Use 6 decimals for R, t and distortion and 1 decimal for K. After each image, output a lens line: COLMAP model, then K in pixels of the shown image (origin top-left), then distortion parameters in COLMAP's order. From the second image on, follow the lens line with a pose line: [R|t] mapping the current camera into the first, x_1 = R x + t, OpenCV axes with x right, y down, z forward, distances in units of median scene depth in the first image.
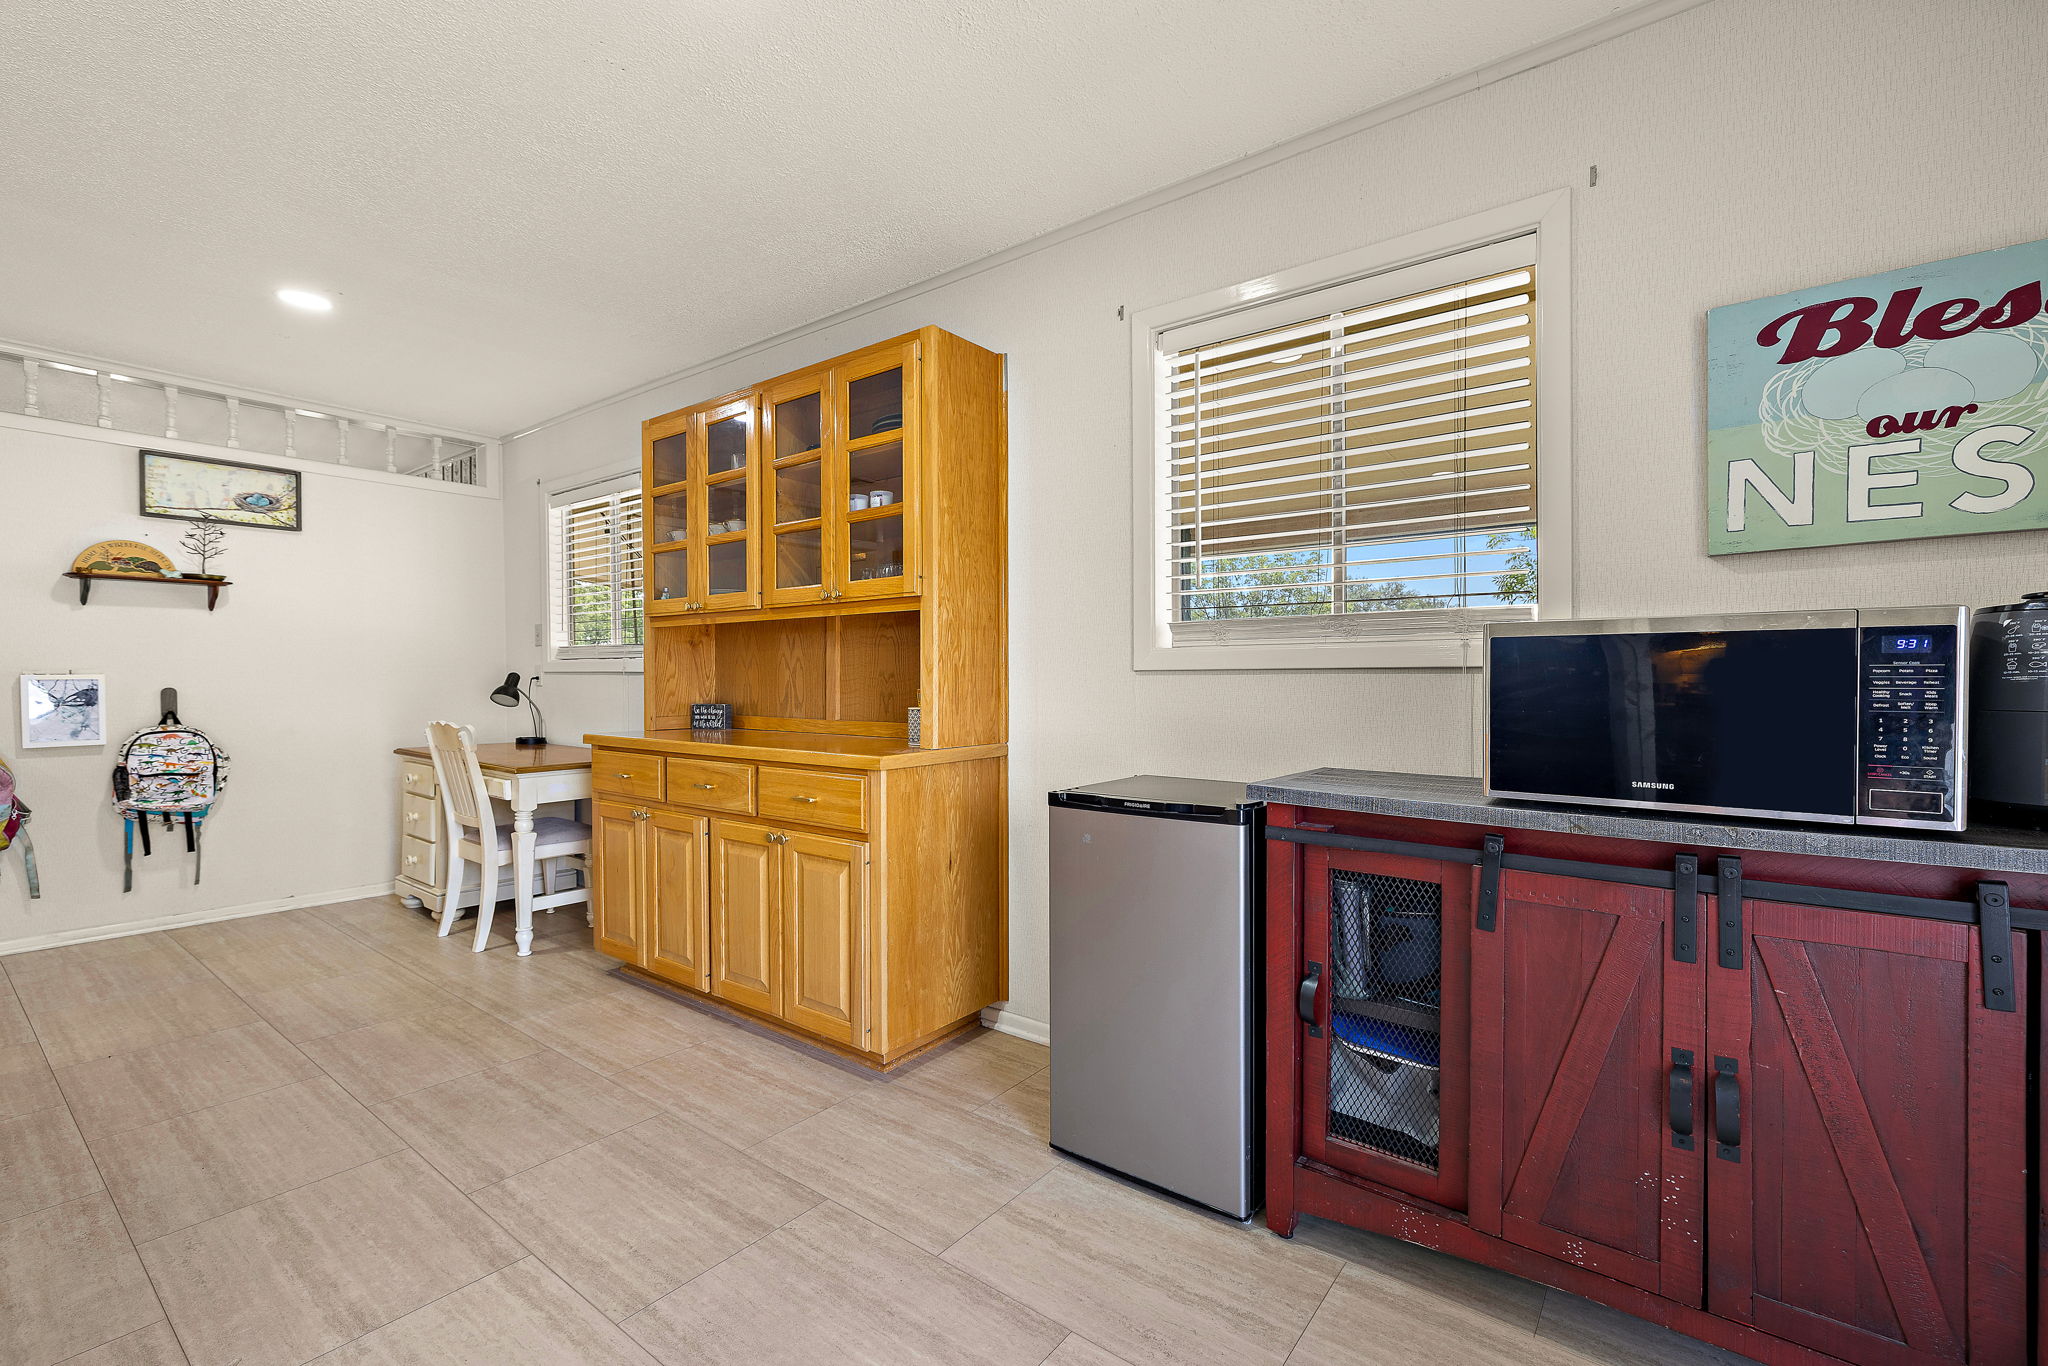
lens RADIAL K [[873.0, 0, 1024.9], [0, 873.0, 684.1], [0, 0, 1]] dist [-0.001748, -0.000096]
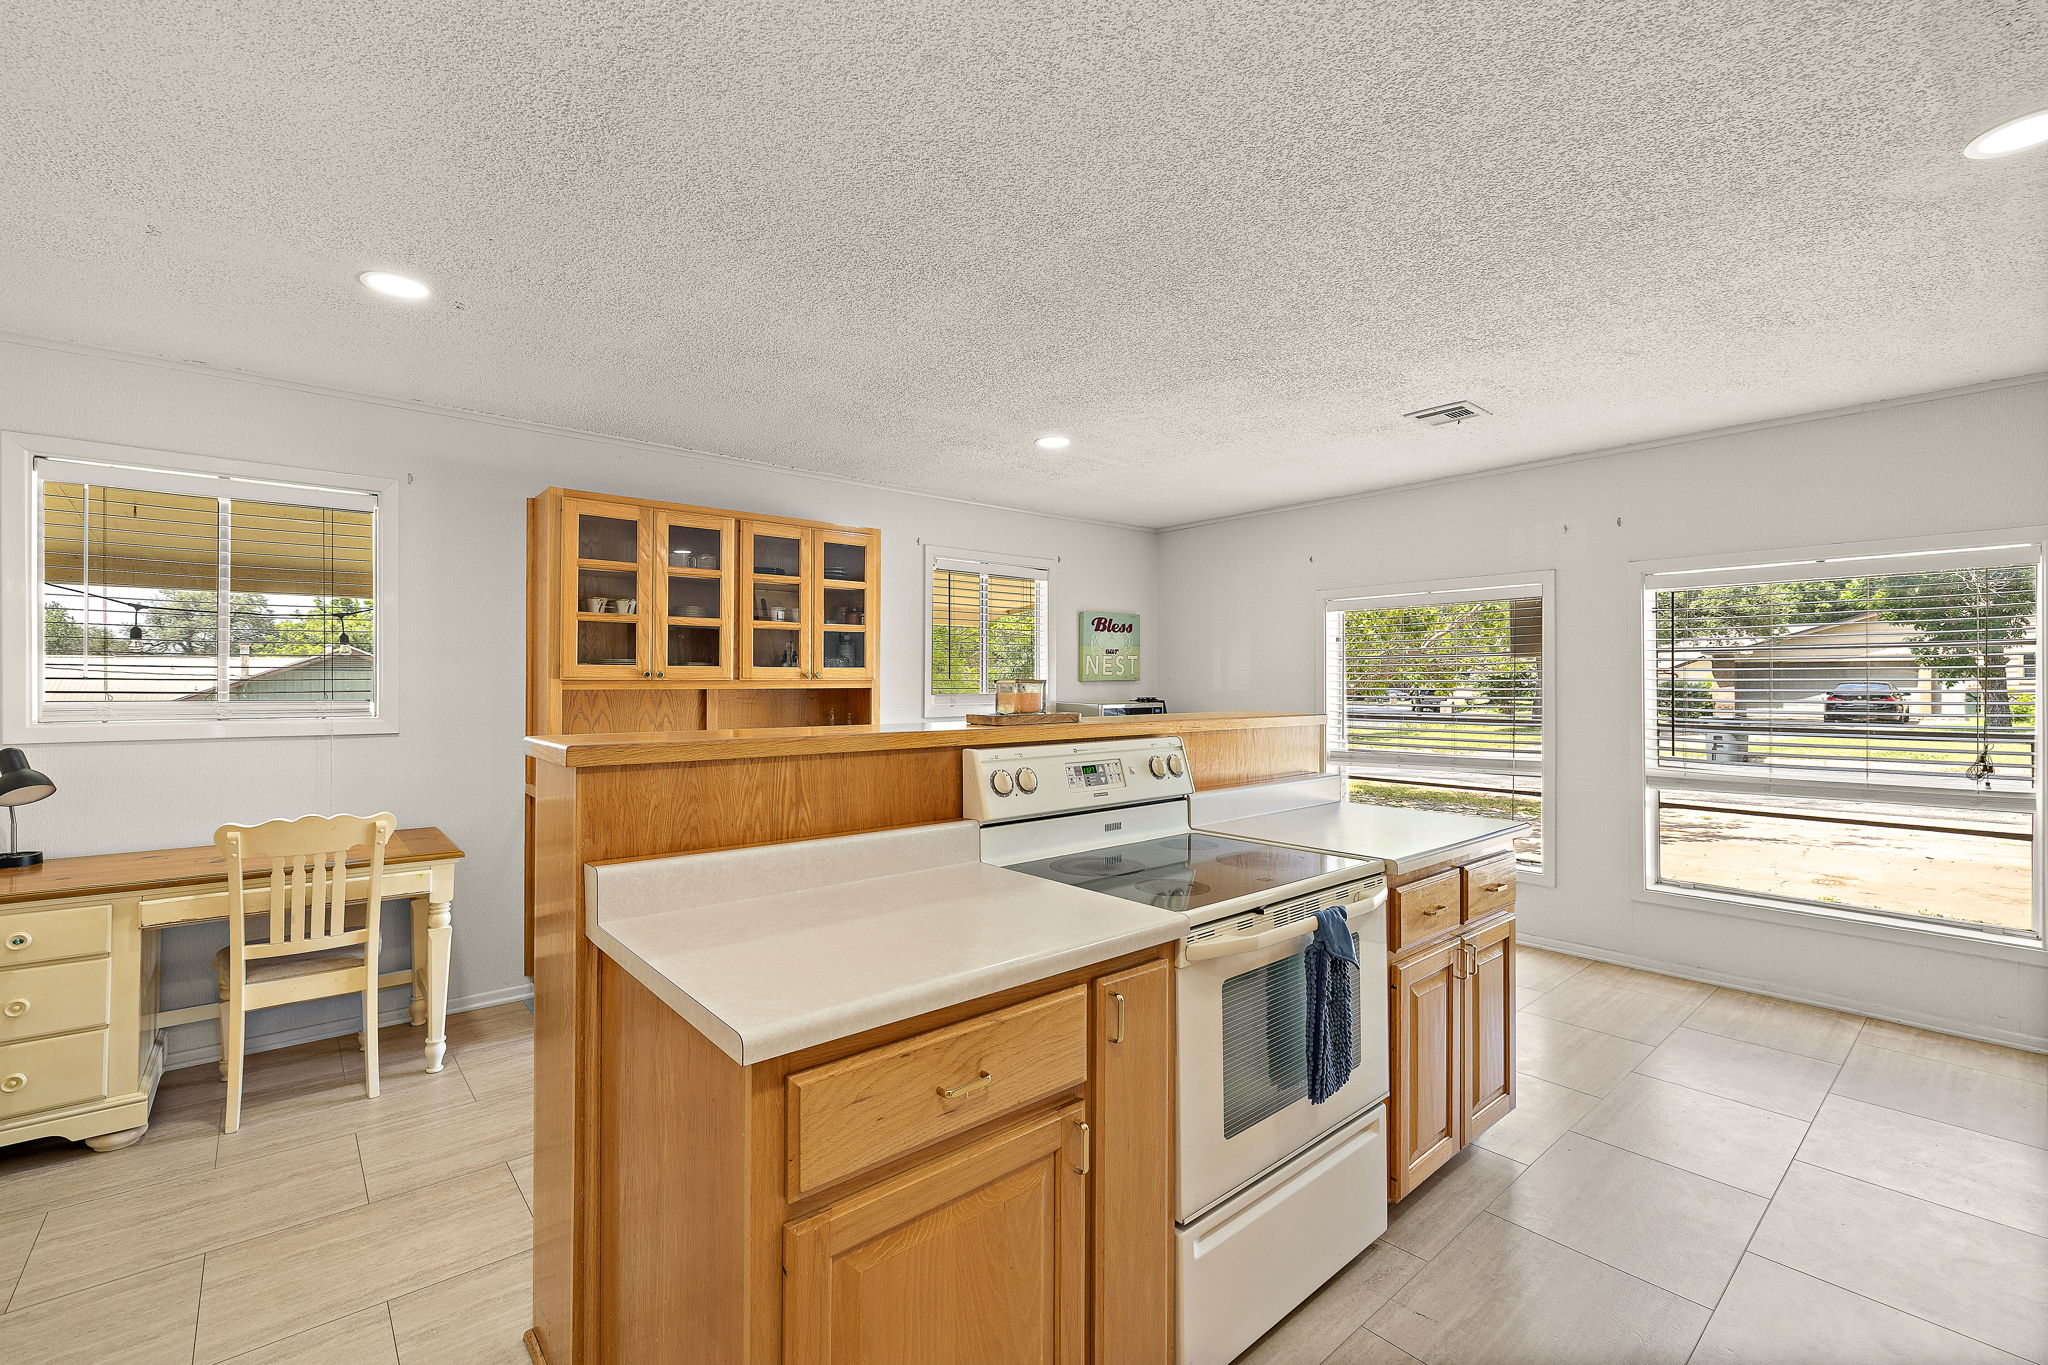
lens RADIAL K [[873.0, 0, 1023.2], [0, 873.0, 676.3], [0, 0, 1]] dist [-0.001748, -0.000096]
pose [[0.200932, -0.000855, 0.979605, -1.754837], [-0.000534, 0.999999, 0.000982, -0.110427], [-0.979605, -0.000721, 0.200932, 0.341846]]
